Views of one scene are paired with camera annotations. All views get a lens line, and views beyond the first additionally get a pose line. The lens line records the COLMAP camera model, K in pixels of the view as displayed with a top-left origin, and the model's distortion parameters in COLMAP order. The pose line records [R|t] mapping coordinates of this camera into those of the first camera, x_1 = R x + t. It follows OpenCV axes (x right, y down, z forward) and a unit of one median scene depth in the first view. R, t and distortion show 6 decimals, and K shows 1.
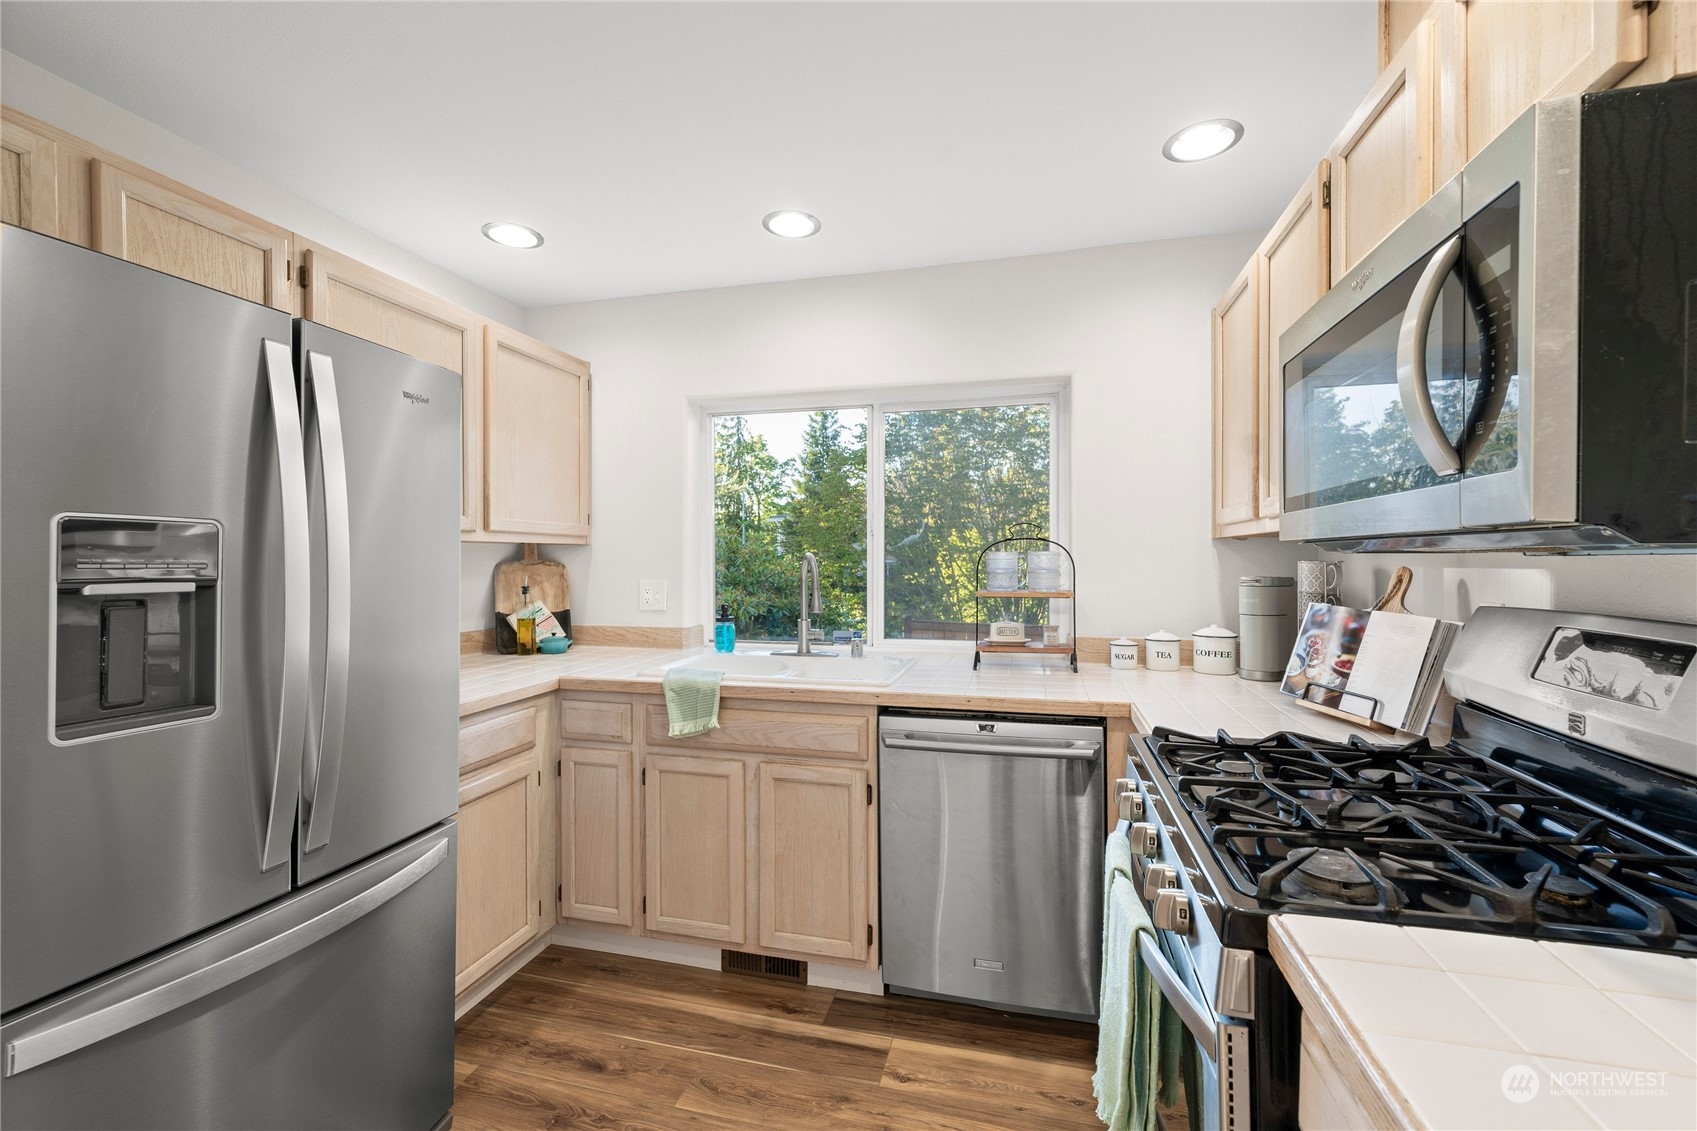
lens RADIAL K [[705.8, 0, 848.4], [0, 705.8, 557.7], [0, 0, 1]] dist [0.003350, -0.000431]
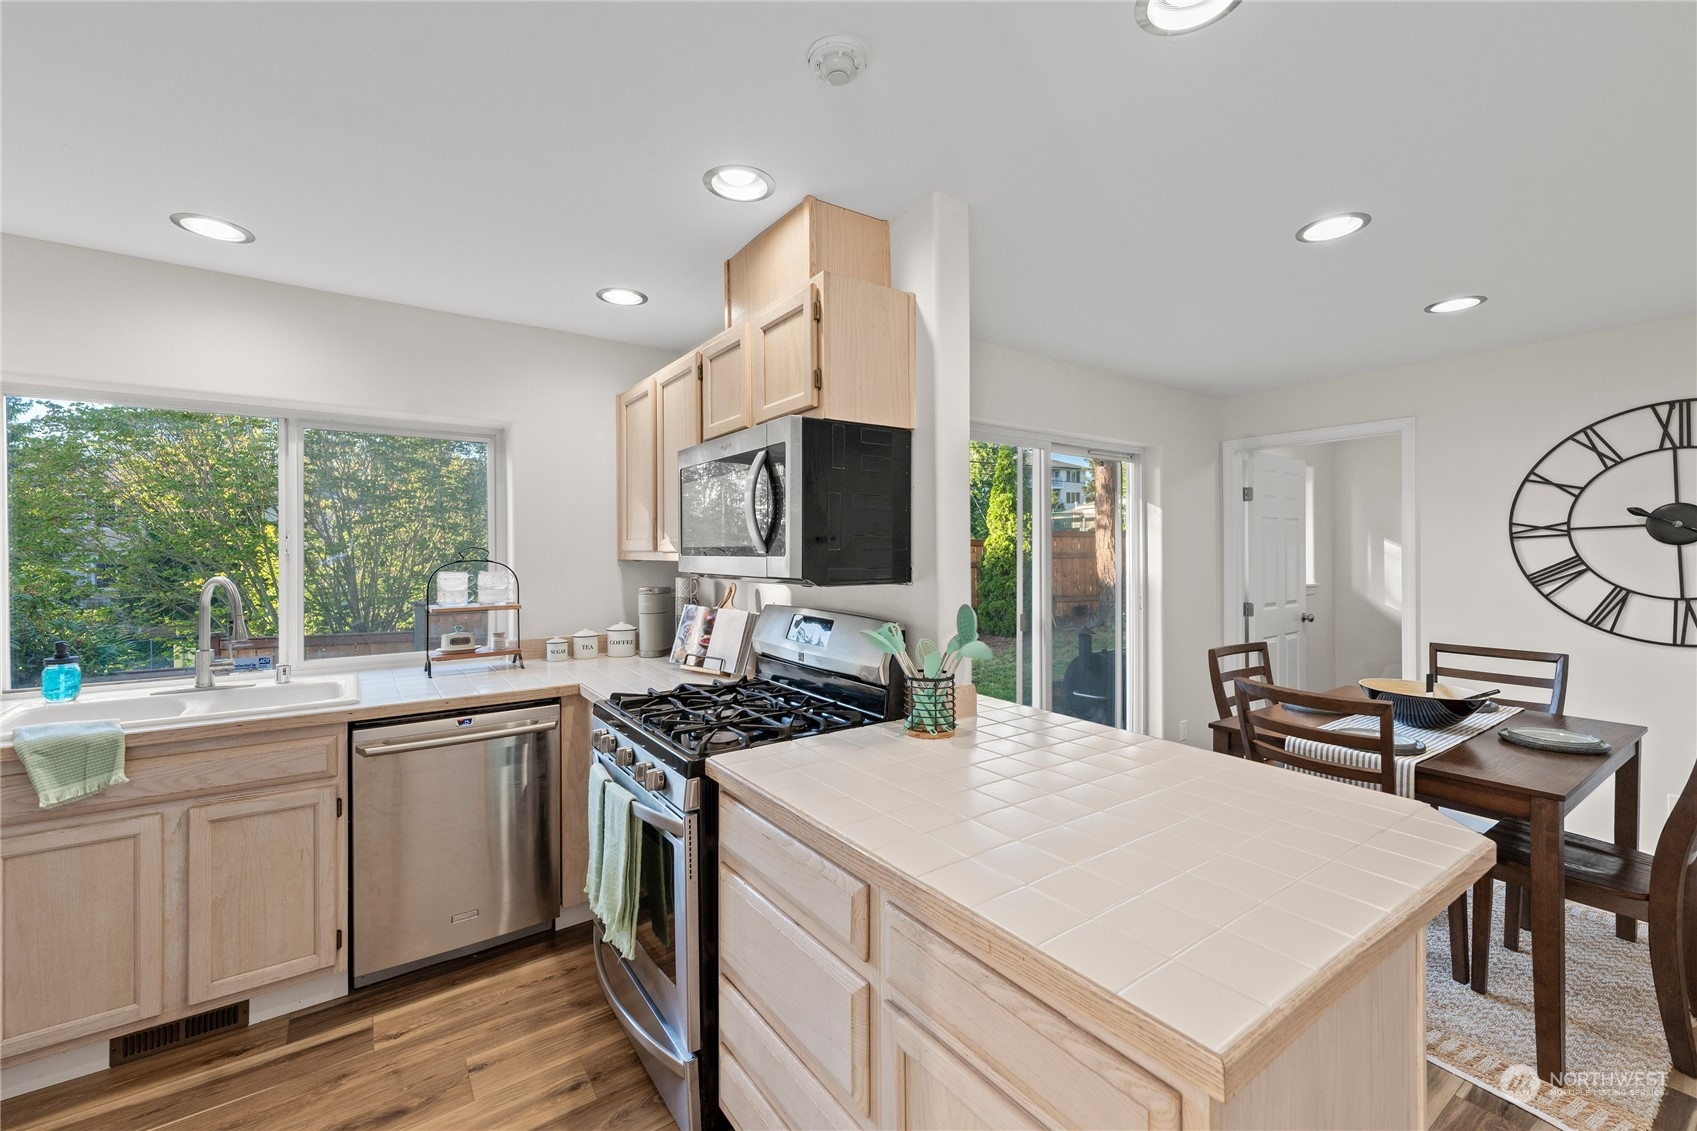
lens RADIAL K [[699.0, 0, 844.2], [0, 699.0, 559.0], [0, 0, 1]] dist [0.001879, 0.000136]
pose [[0.647660, -0.009622, 0.761869, -0.298540], [0.001231, 0.999932, 0.011582, -0.053836], [-0.761929, -0.006563, 0.647628, -0.282225]]
